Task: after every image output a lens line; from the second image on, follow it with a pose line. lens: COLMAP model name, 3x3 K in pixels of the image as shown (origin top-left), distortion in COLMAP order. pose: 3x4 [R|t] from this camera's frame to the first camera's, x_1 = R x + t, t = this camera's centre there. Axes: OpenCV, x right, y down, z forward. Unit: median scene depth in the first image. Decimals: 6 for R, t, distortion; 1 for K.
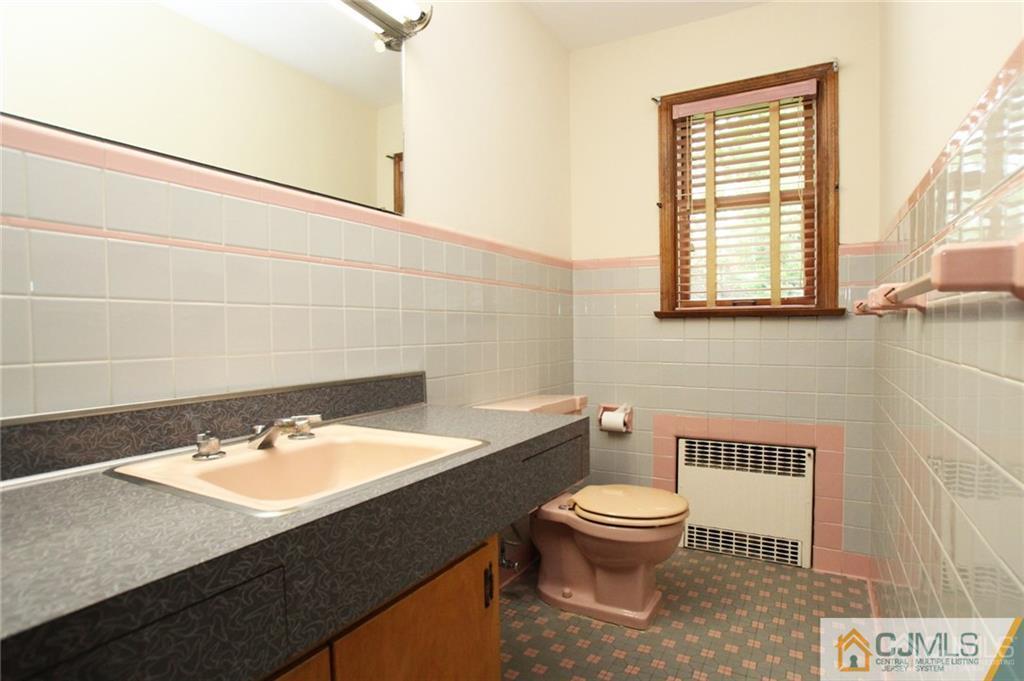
lens RADIAL K [[529.9, 0, 531.6], [0, 529.9, 344.5], [0, 0, 1]] dist [-0.077683, 0.041902]
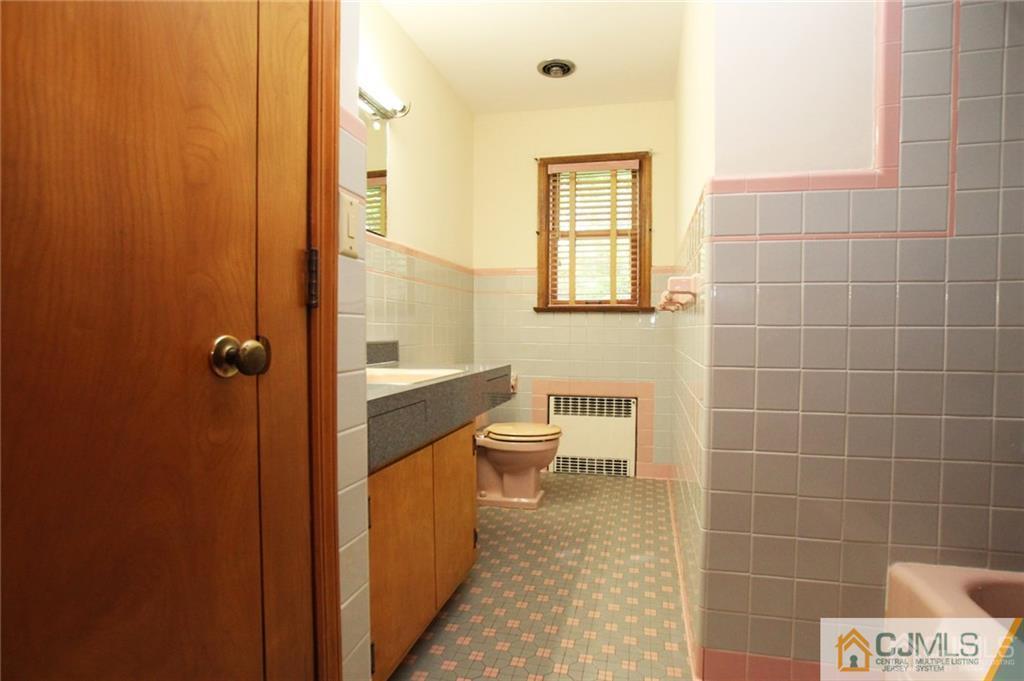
lens RADIAL K [[518.0, 0, 525.9], [0, 518.0, 347.6], [0, 0, 1]] dist [-0.080007, 0.037333]
pose [[0.962801, 0.002974, 0.270196, -0.180233], [-0.003572, 0.999992, 0.001720, 0.048404], [-0.270189, -0.002622, 0.962804, -0.374319]]
